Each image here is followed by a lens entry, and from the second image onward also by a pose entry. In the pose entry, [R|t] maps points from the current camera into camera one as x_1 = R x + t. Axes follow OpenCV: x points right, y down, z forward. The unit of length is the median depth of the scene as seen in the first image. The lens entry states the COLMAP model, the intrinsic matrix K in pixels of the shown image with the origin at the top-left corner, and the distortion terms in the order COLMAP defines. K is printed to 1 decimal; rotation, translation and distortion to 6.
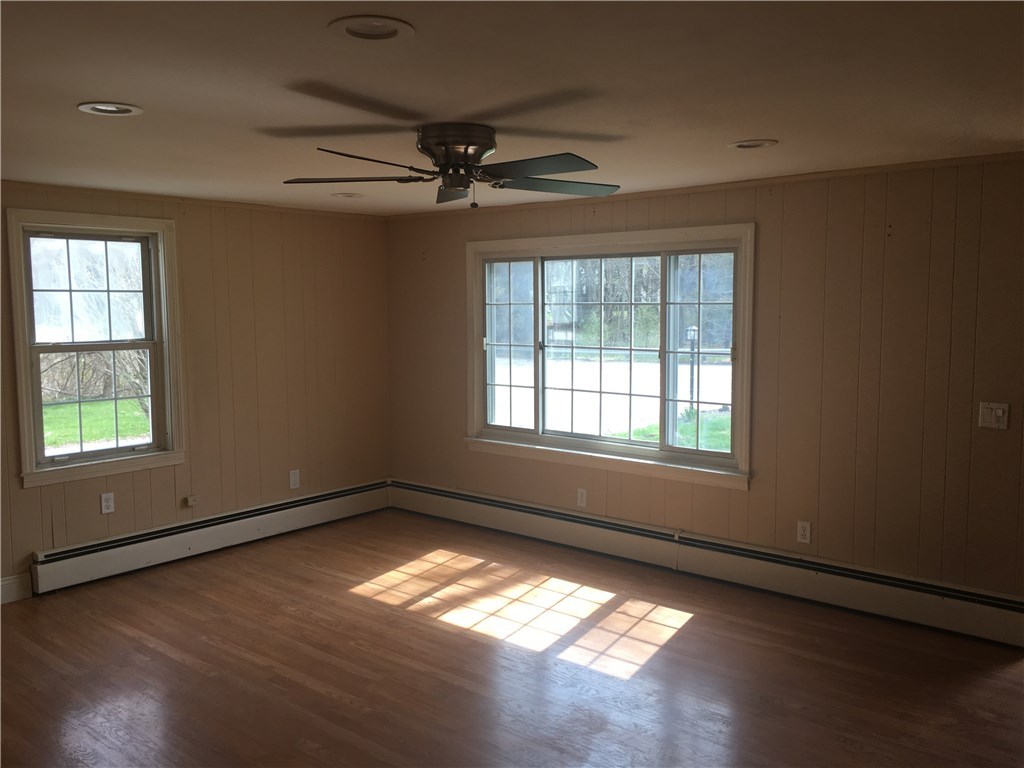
lens RADIAL K [[871.9, 0, 517.8], [0, 871.9, 382.6], [0, 0, 1]] dist [0.076562, -0.098161]
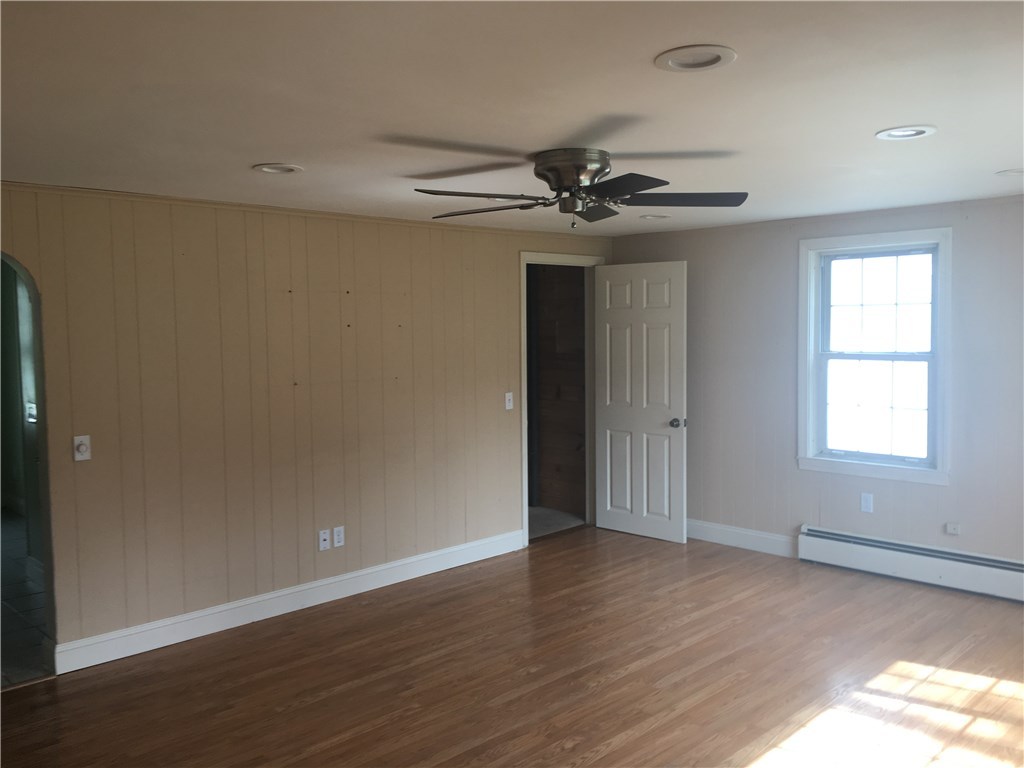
lens RADIAL K [[852.8, 0, 512.0], [0, 852.8, 384.0], [0, 0, 1]] dist [-0.009393, -0.004192]
pose [[-0.085463, 0.075904, -0.993446, 0.603817], [-0.086147, 0.992797, 0.083266, -0.057394], [0.992610, 0.092699, -0.078308, 0.658001]]
